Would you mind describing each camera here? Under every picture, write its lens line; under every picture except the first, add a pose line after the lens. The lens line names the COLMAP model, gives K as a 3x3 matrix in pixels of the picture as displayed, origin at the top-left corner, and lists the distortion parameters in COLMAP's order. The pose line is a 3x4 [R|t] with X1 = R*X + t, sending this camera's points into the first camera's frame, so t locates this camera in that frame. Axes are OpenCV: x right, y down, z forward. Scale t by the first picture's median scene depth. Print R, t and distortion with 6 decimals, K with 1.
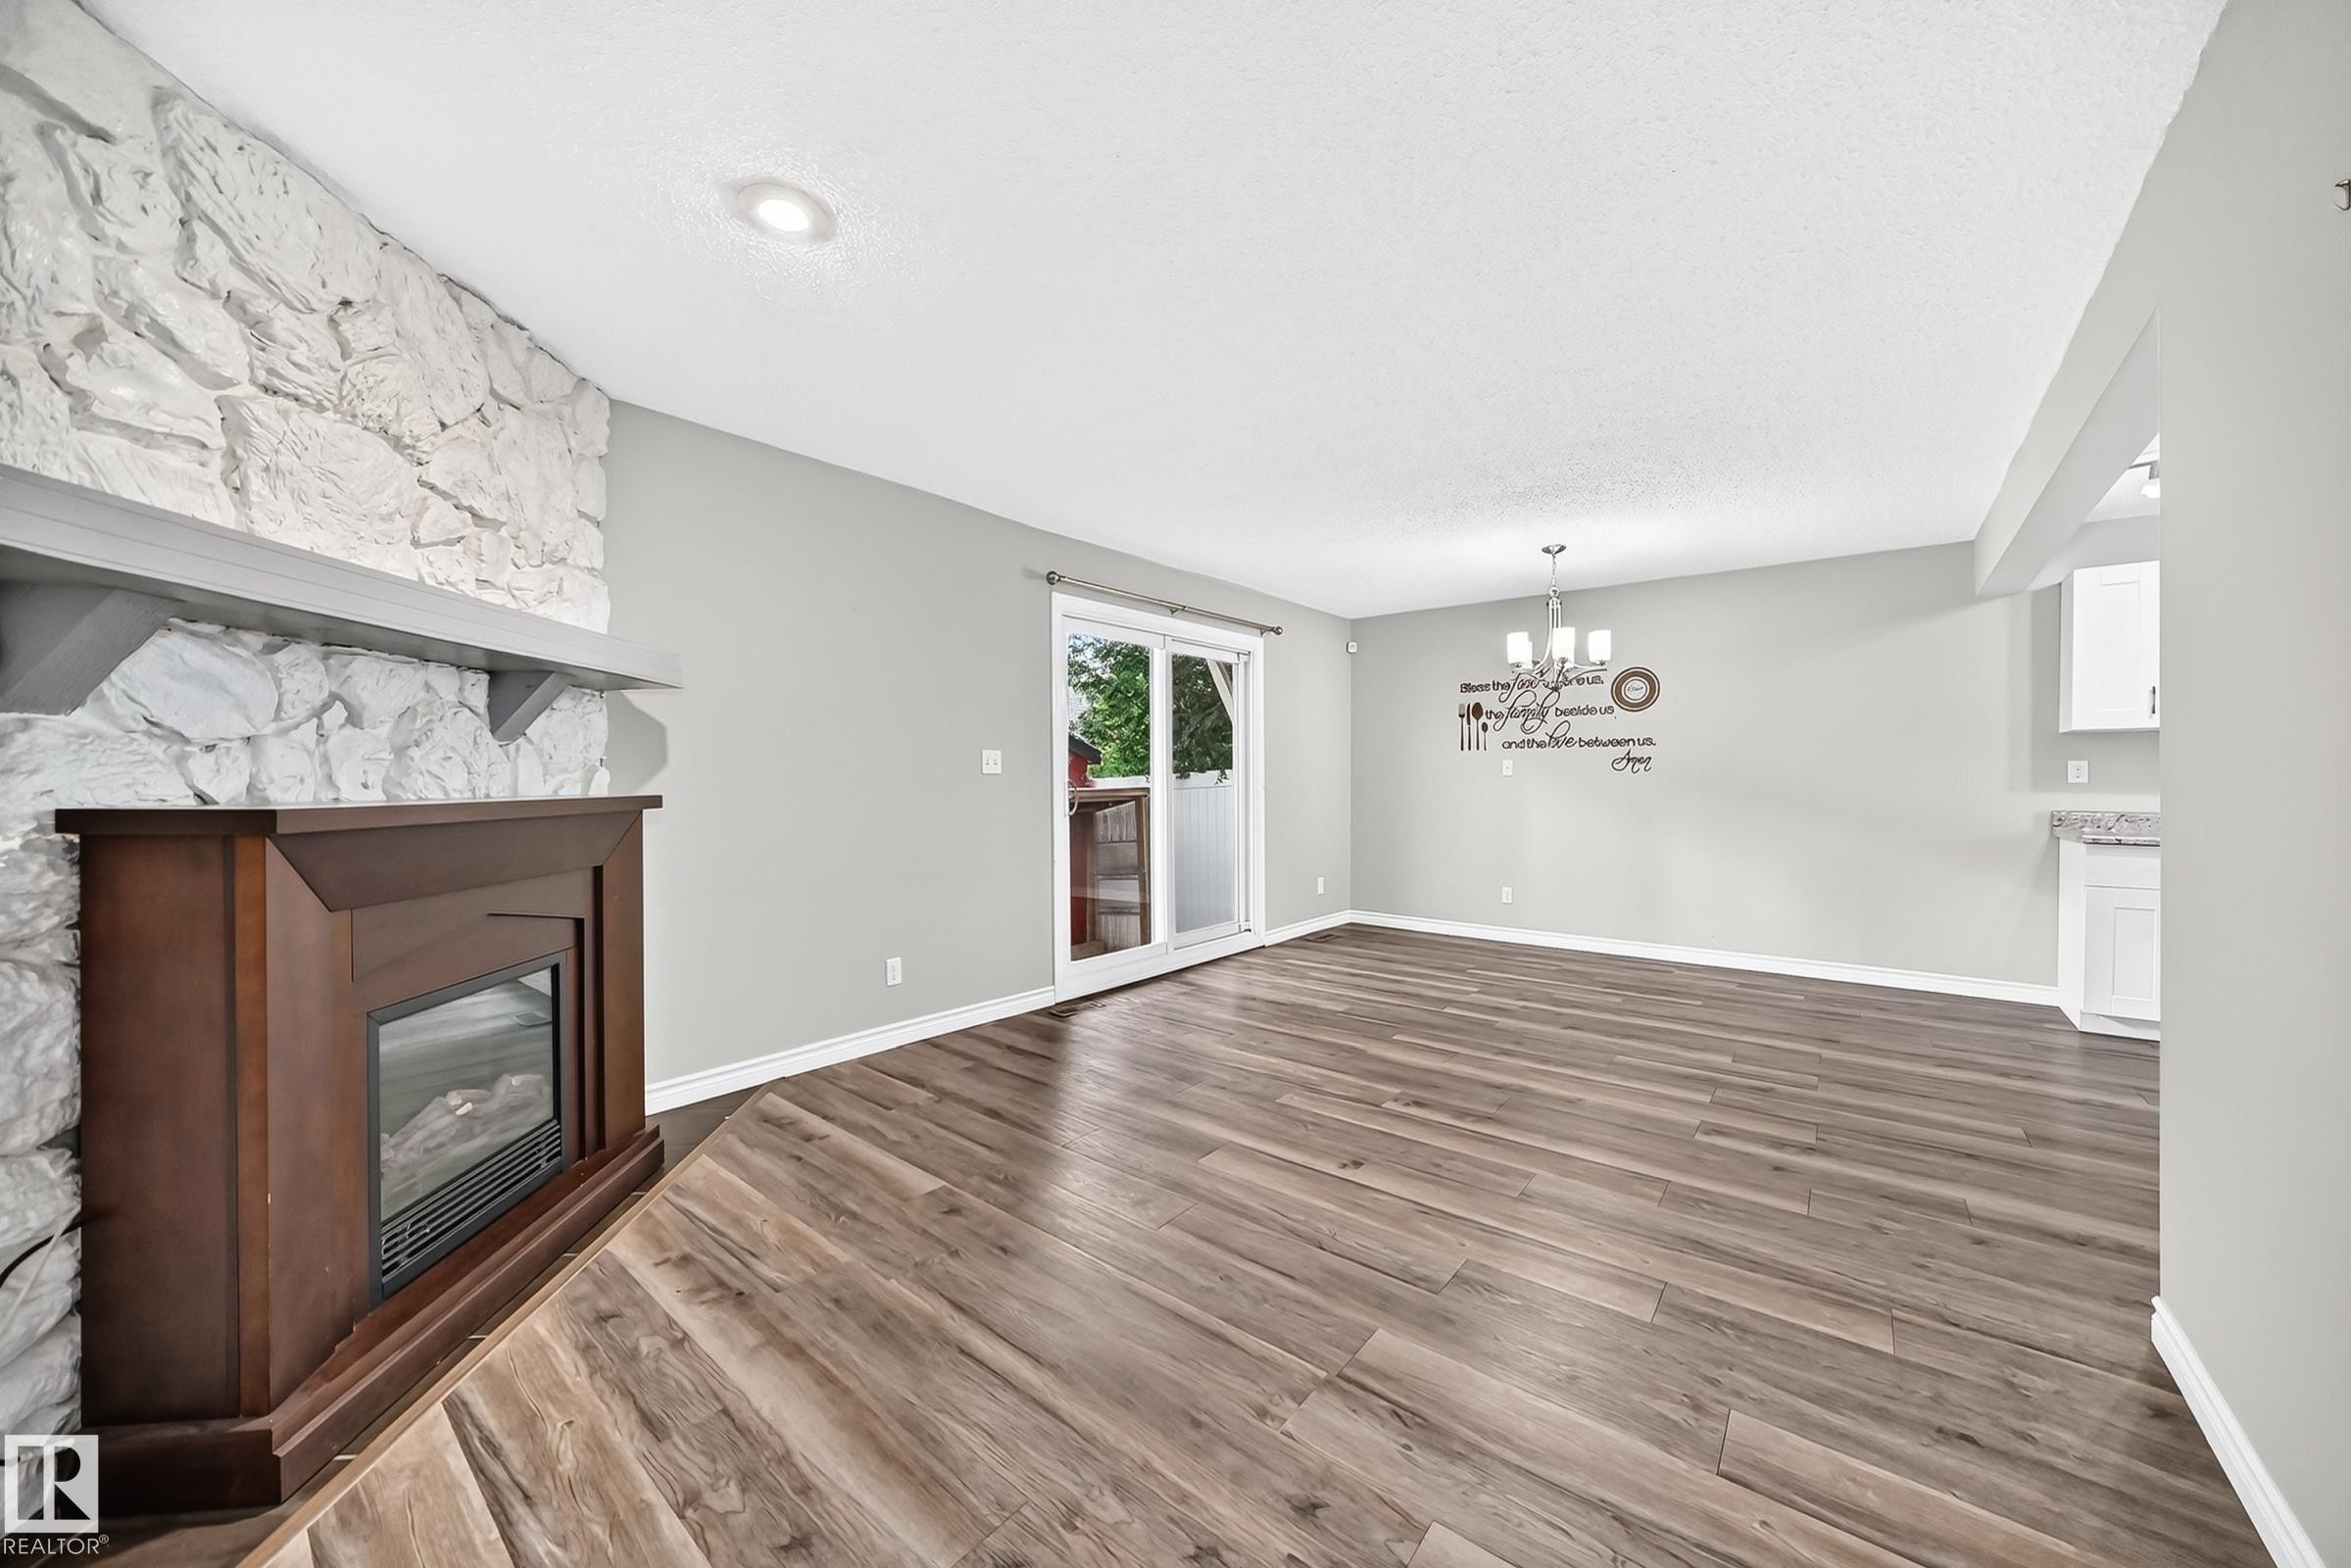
lens RADIAL K [[845.1, 0, 1192.2], [0, 845.1, 786.6], [0, 0, 1]] dist [-0.001758, -0.000050]
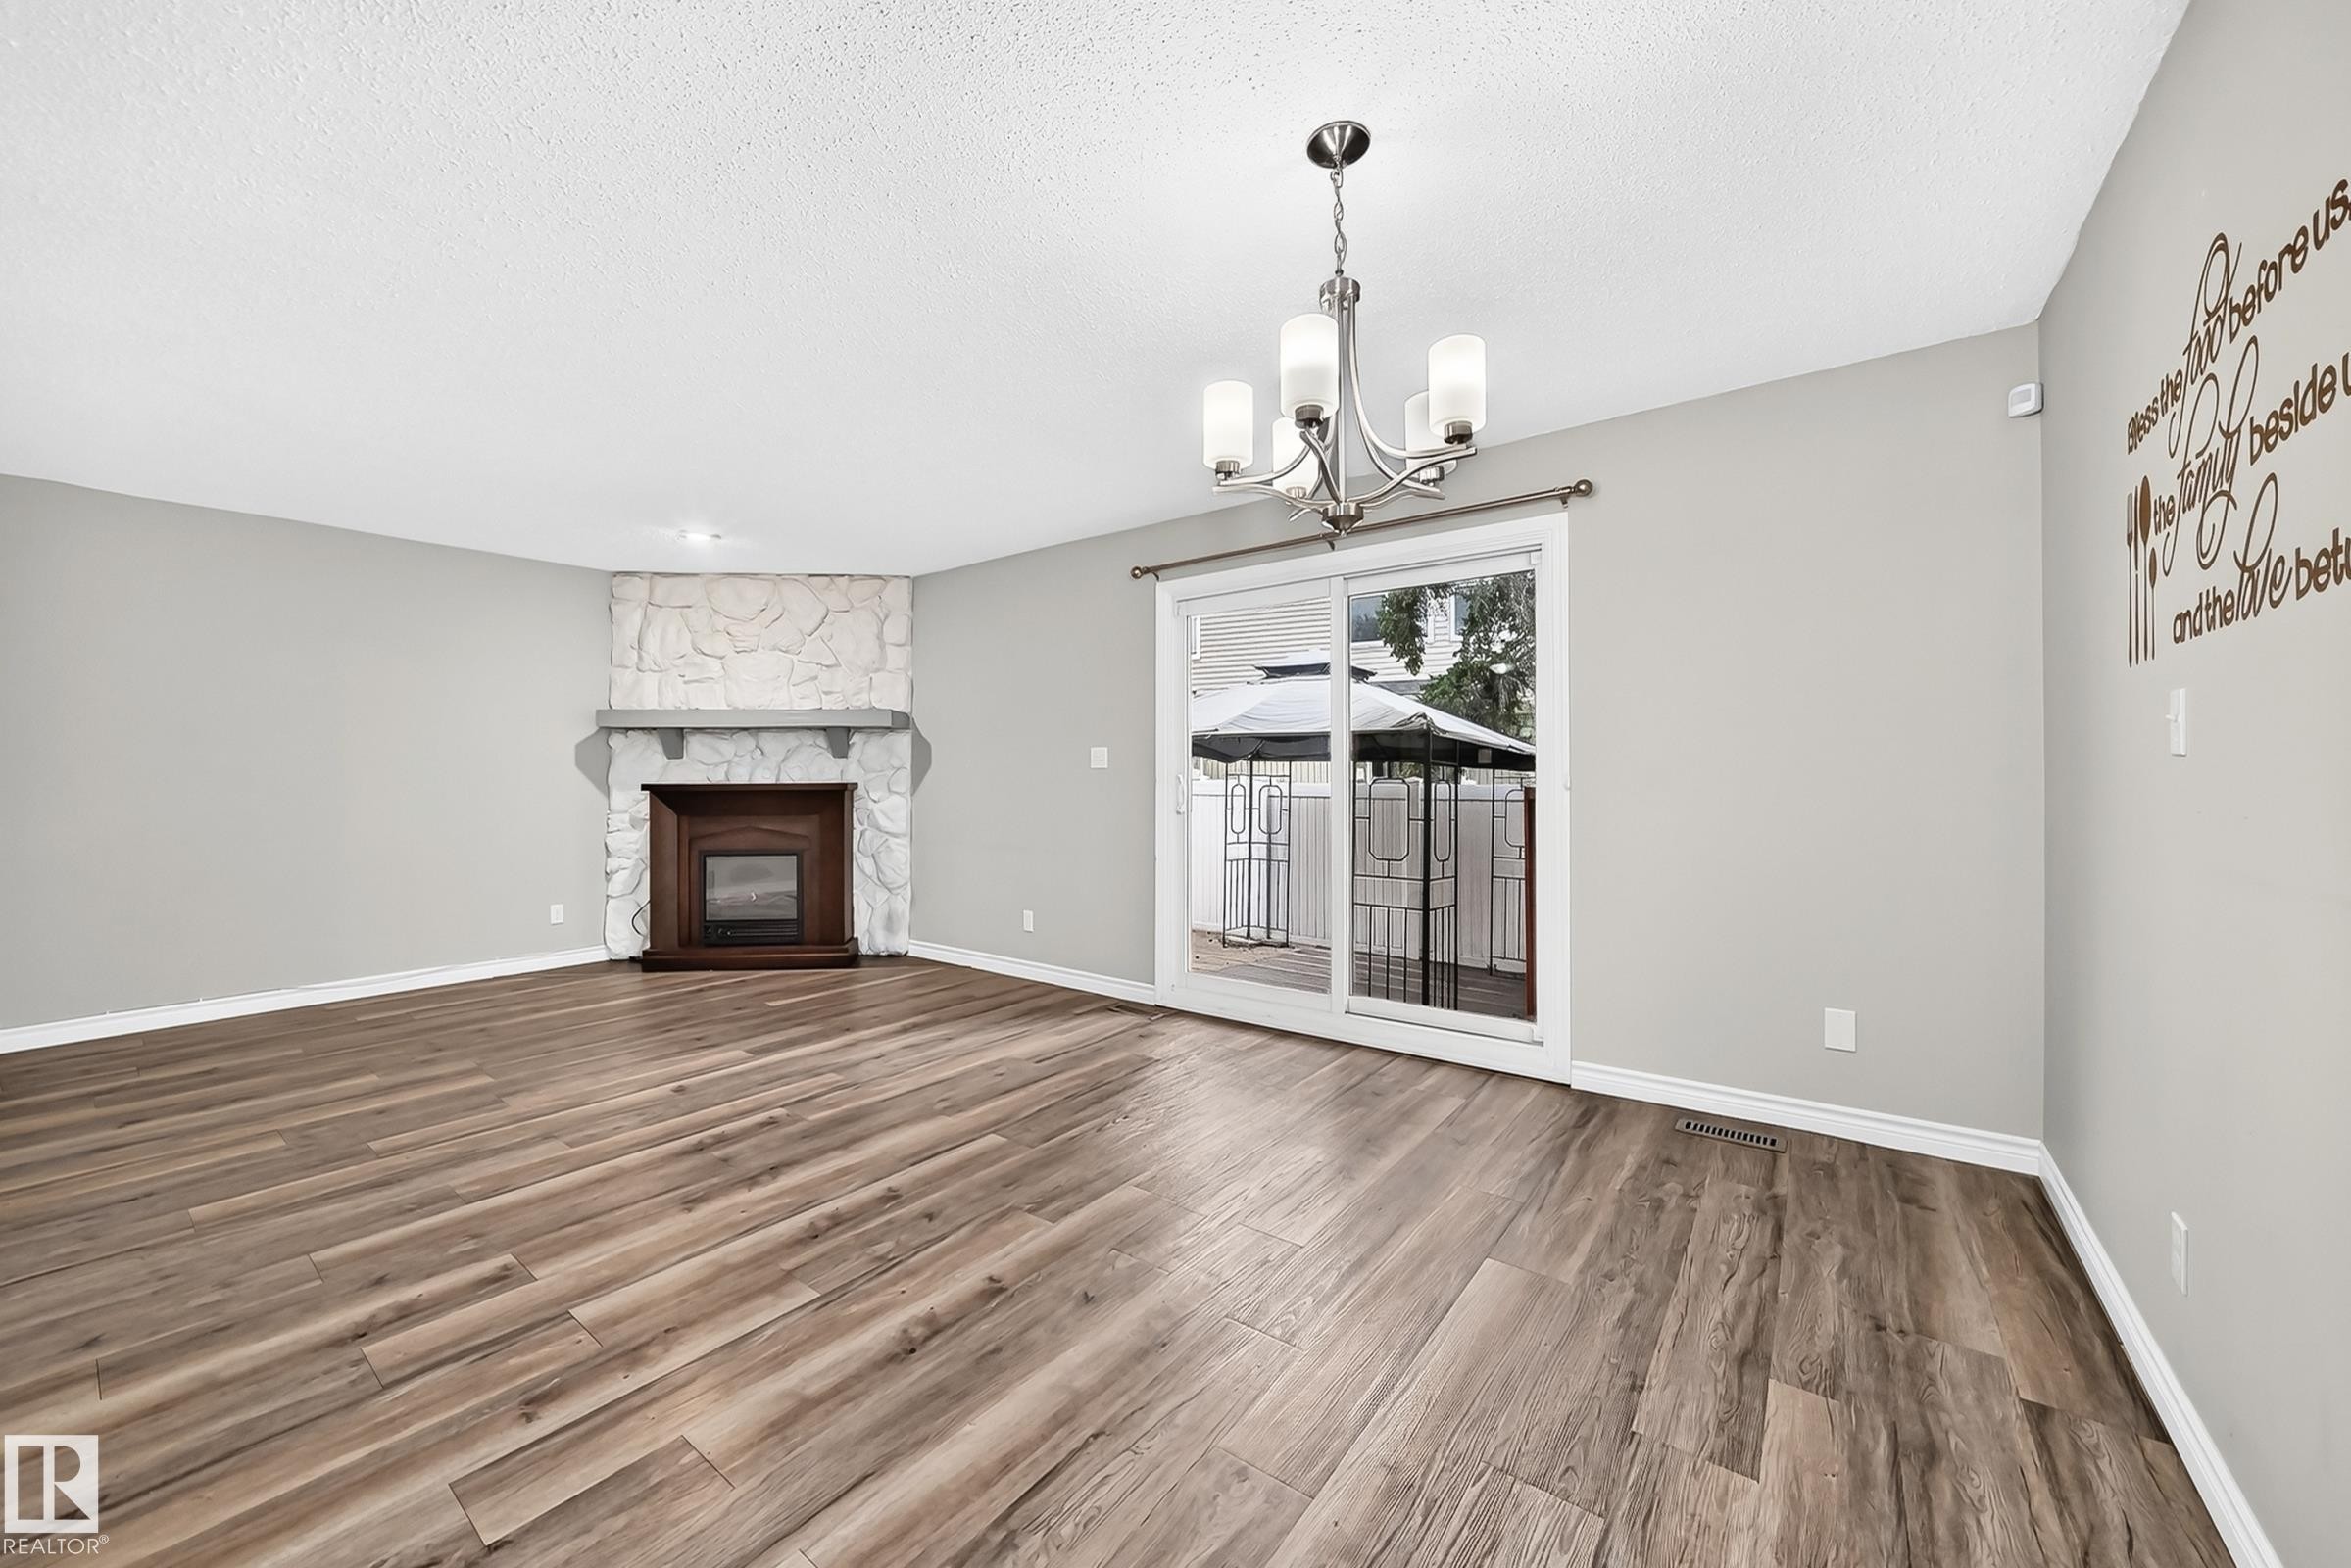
lens RADIAL K [[888.3, 0, 1136.4], [0, 888.3, 769.5], [0, 0, 1]] dist [-0.016019, 0.004514]
pose [[-0.010098, -0.003552, -0.999943, 1.147916], [-0.004186, 0.999985, -0.003510, -0.012760], [0.999940, 0.004151, -0.010113, 1.307361]]
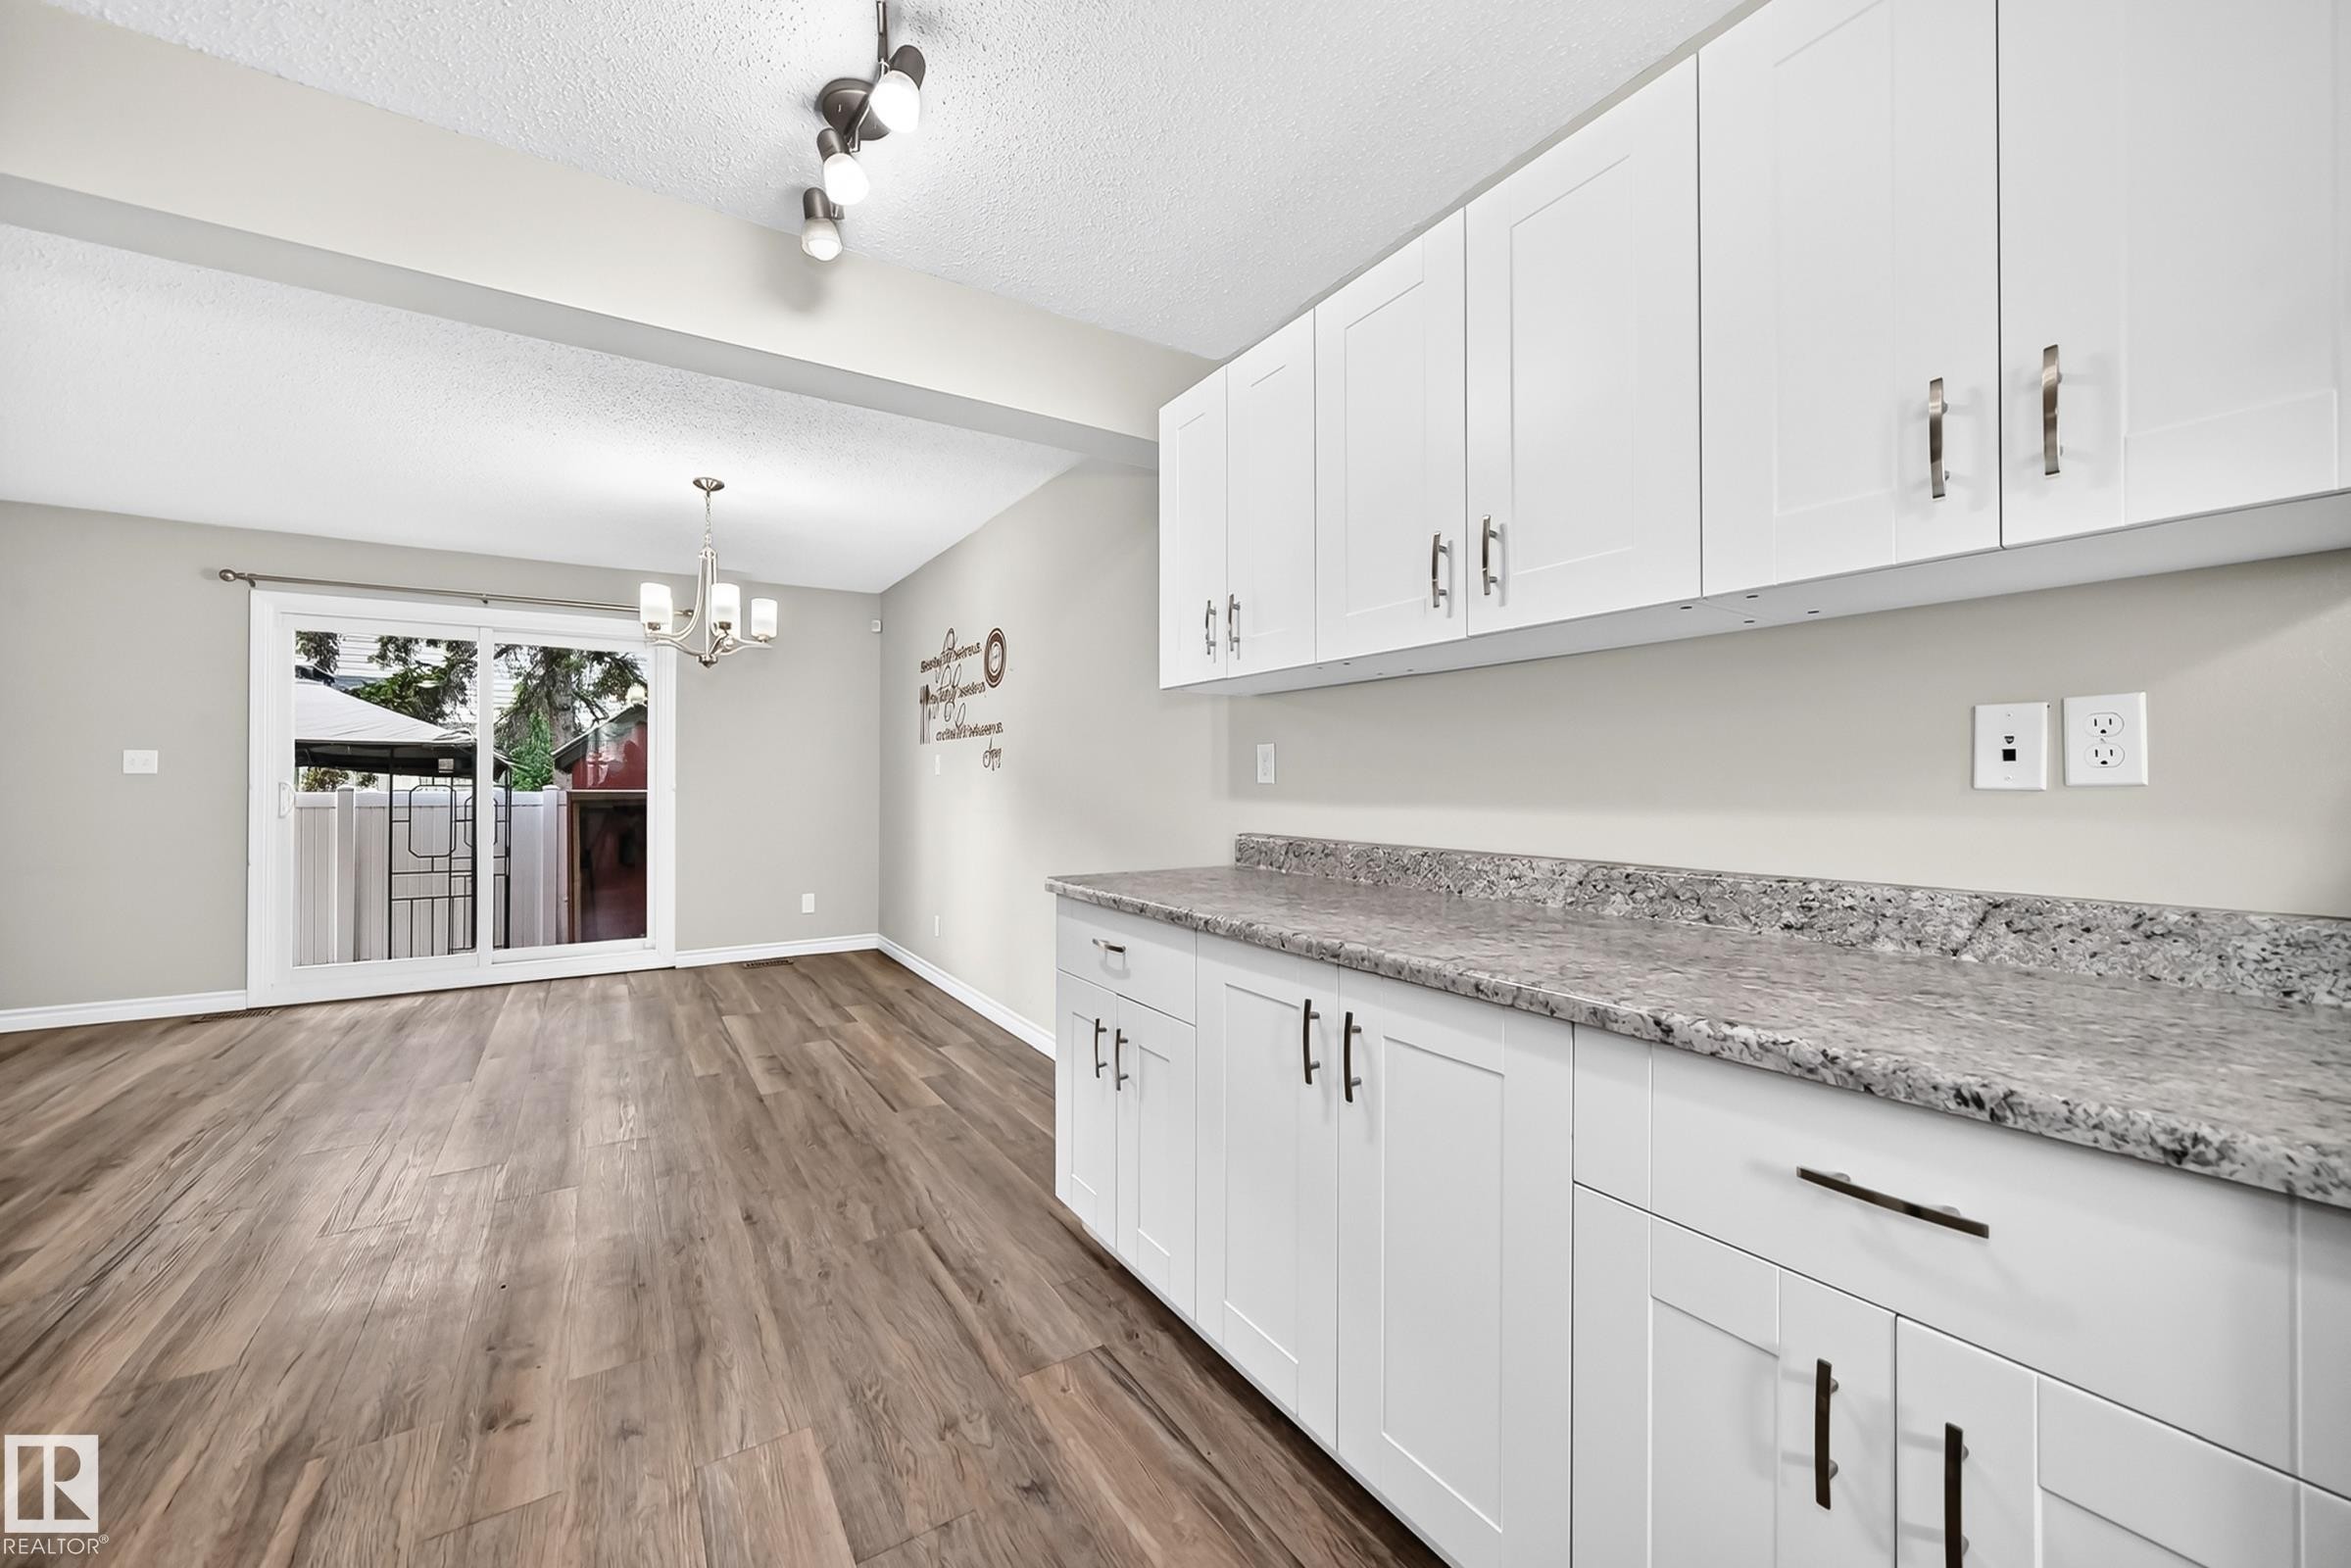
lens RADIAL K [[866.5, 0, 1153.5], [0, 866.5, 782.3], [0, 0, 1]] dist [-0.030476, 0.007818]
pose [[0.943603, -0.000076, -0.331079, 1.533888], [-0.002707, 0.999965, -0.007945, -0.000208], [0.331068, 0.008393, 0.943570, 0.556488]]
